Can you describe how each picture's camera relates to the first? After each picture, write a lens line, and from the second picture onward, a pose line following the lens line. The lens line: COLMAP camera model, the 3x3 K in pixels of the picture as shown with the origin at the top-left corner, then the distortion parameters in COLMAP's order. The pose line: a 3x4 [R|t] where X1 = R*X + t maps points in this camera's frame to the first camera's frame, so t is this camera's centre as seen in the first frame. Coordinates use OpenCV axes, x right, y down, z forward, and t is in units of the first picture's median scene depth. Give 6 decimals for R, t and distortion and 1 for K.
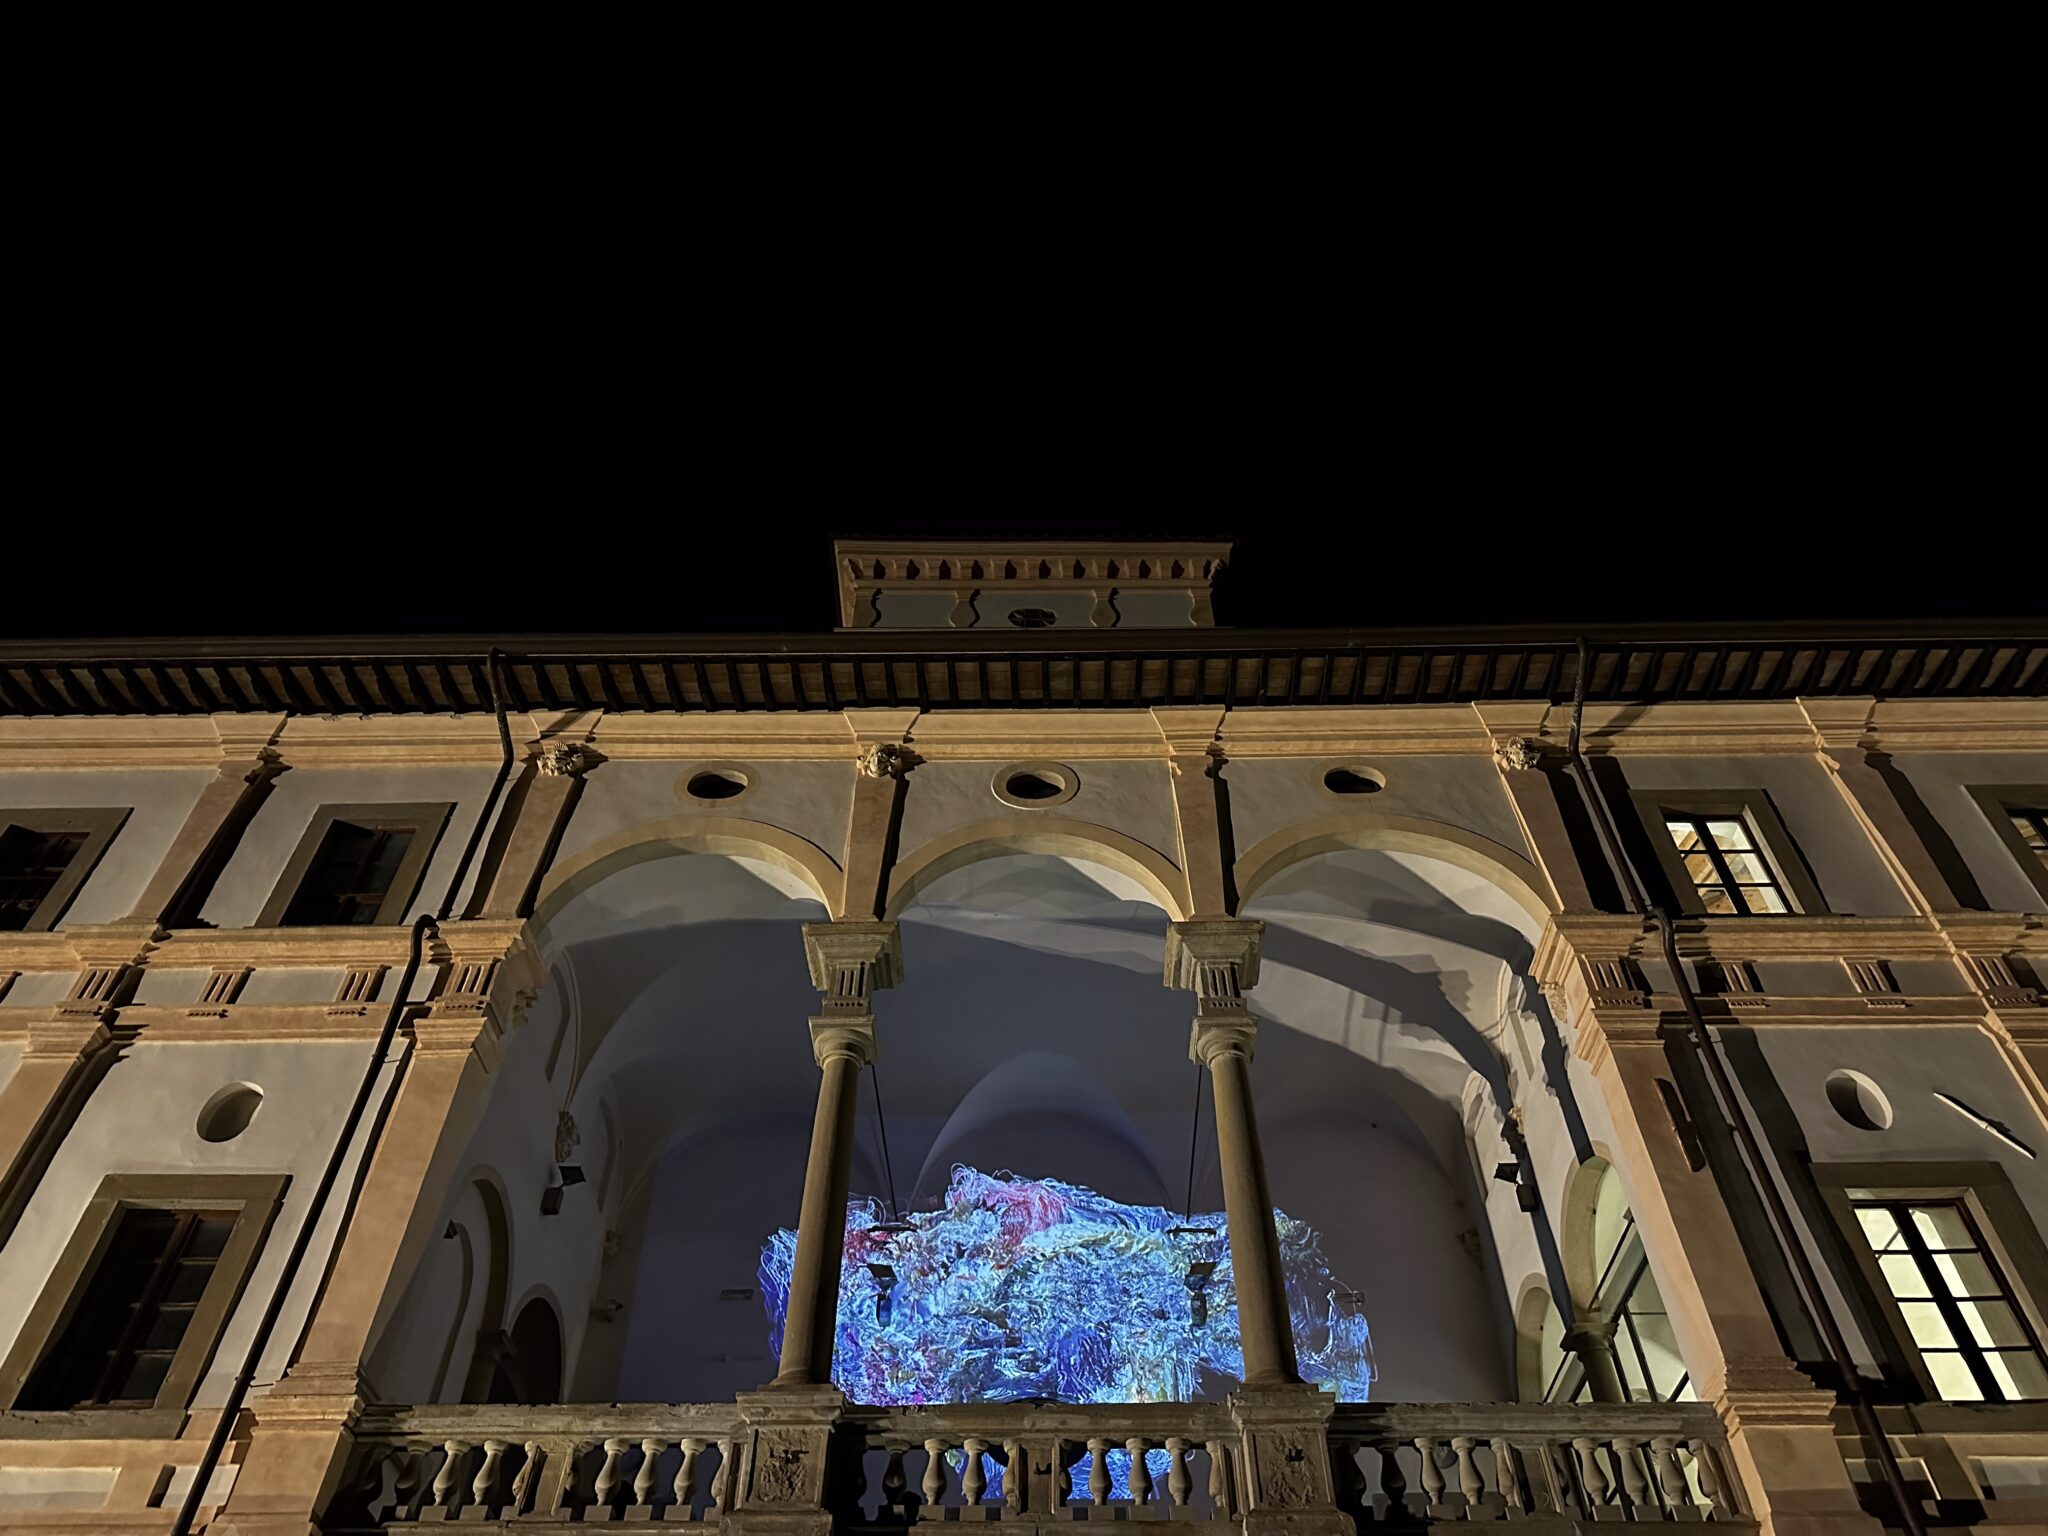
lens RADIAL K [[1432.4, 0, 1034.4], [0, 1432.4, 776.0], [0, 0, 1]] dist [0.026900, -0.034089]
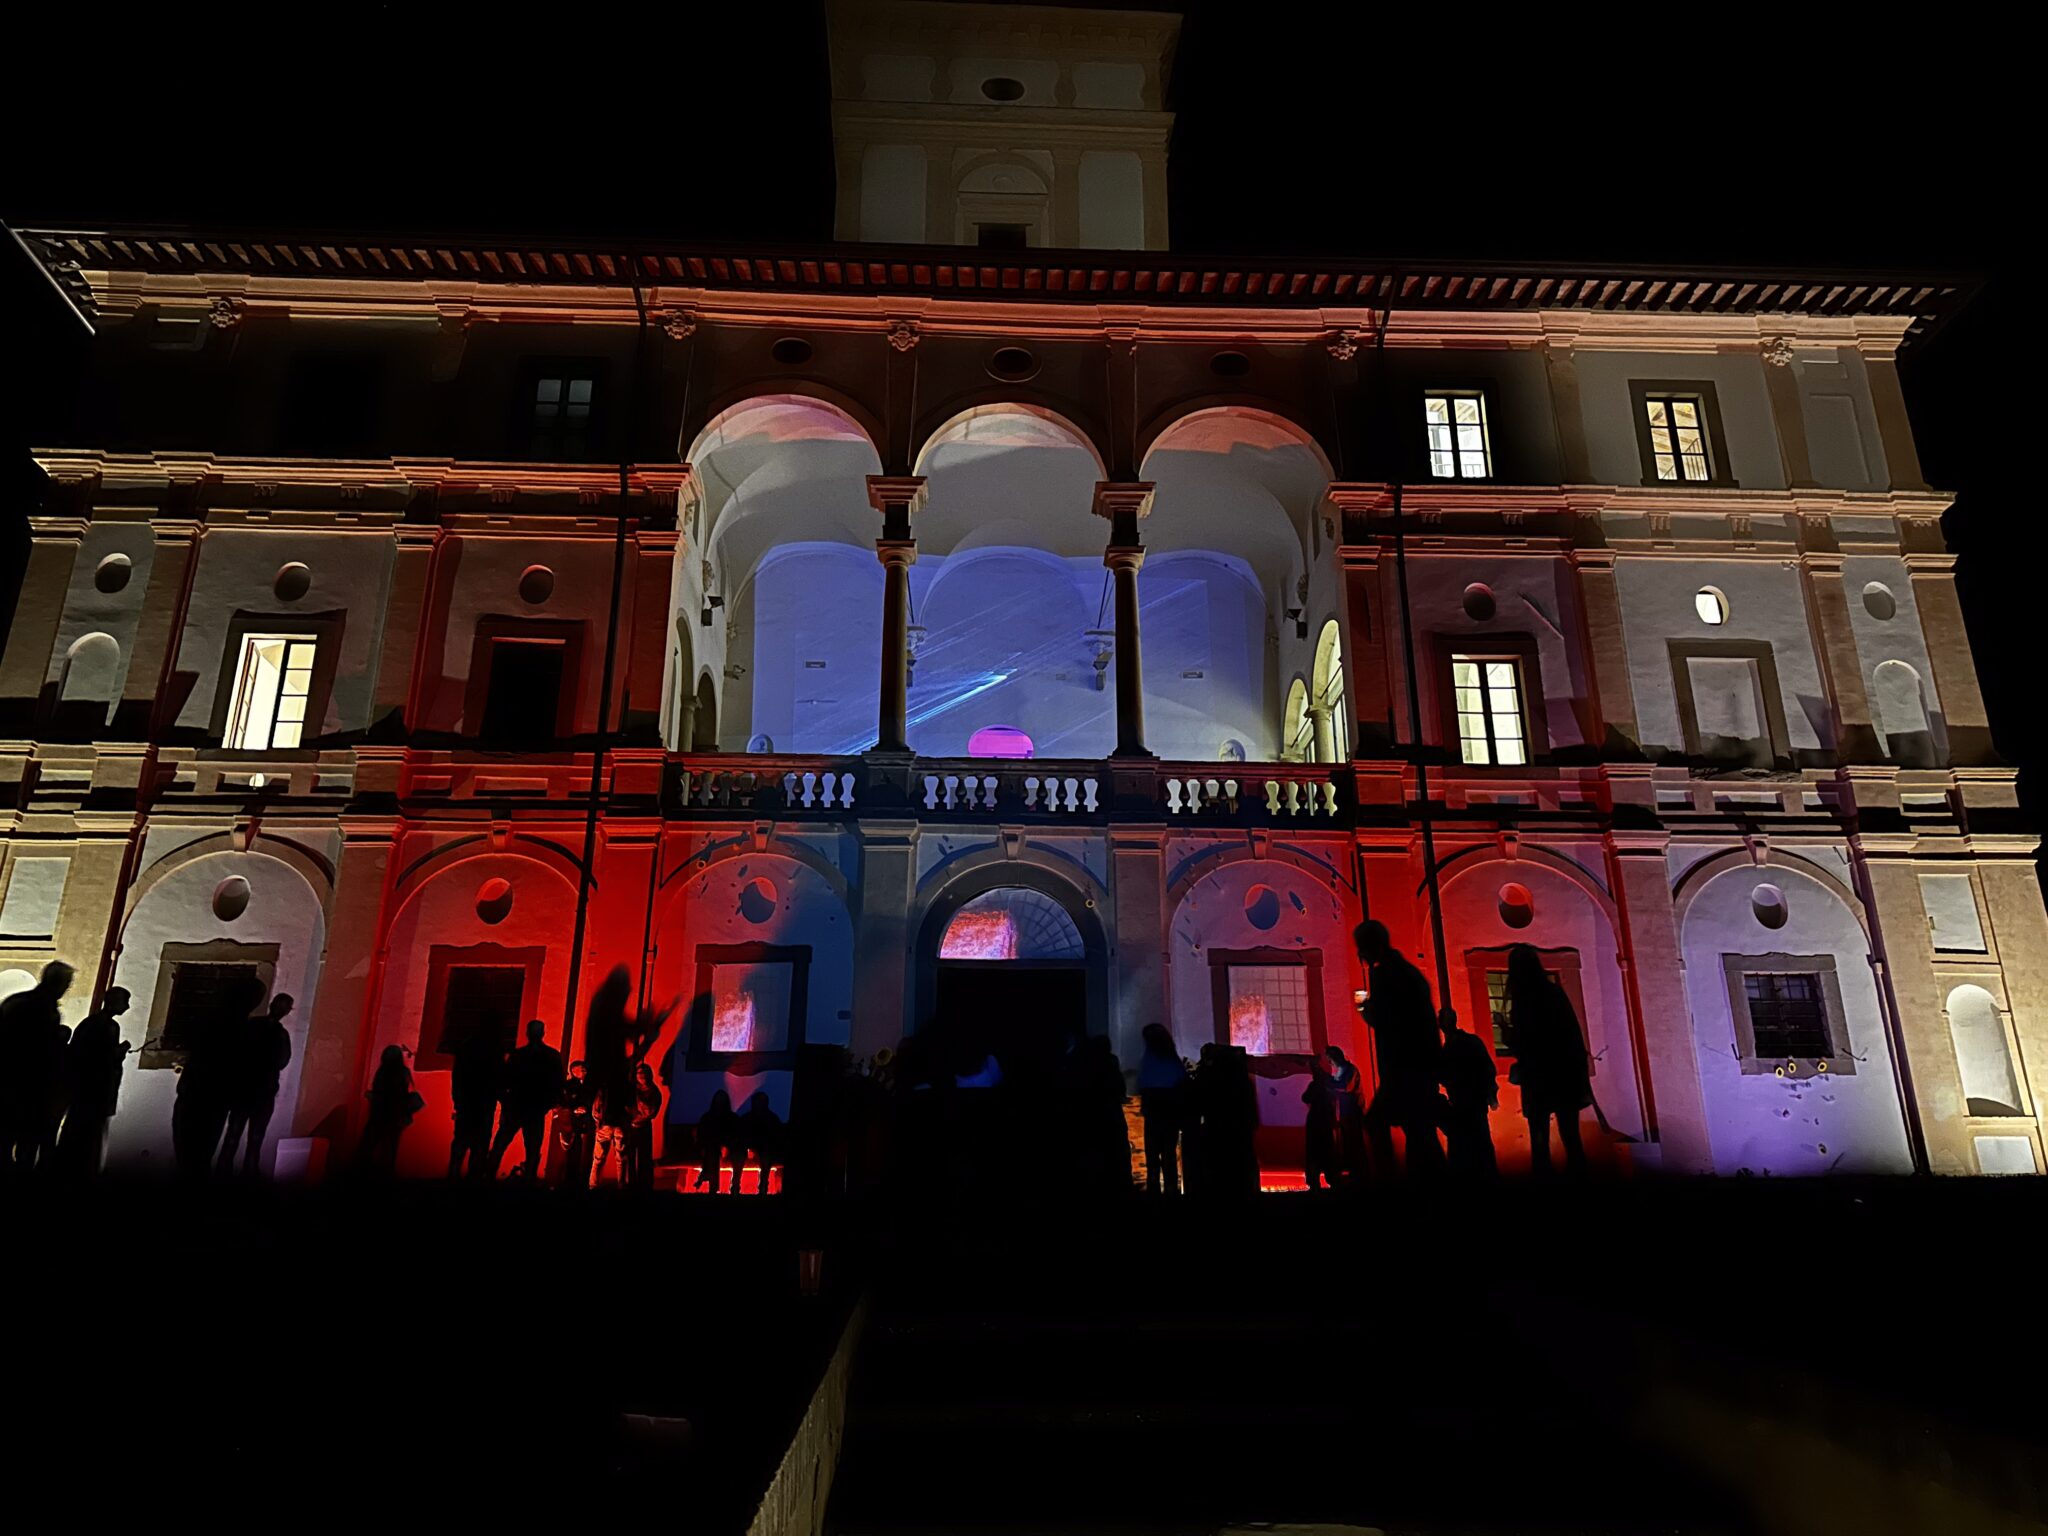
lens RADIAL K [[1432.4, 0, 1023.5], [0, 1432.4, 769.7], [0, 0, 1]] dist [0.026900, -0.034089]
pose [[0.998897, 0.016834, 0.043844, -0.045757], [-0.035761, 0.877798, 0.477695, -0.326821], [-0.030445, -0.478735, 0.877431, -0.492727]]
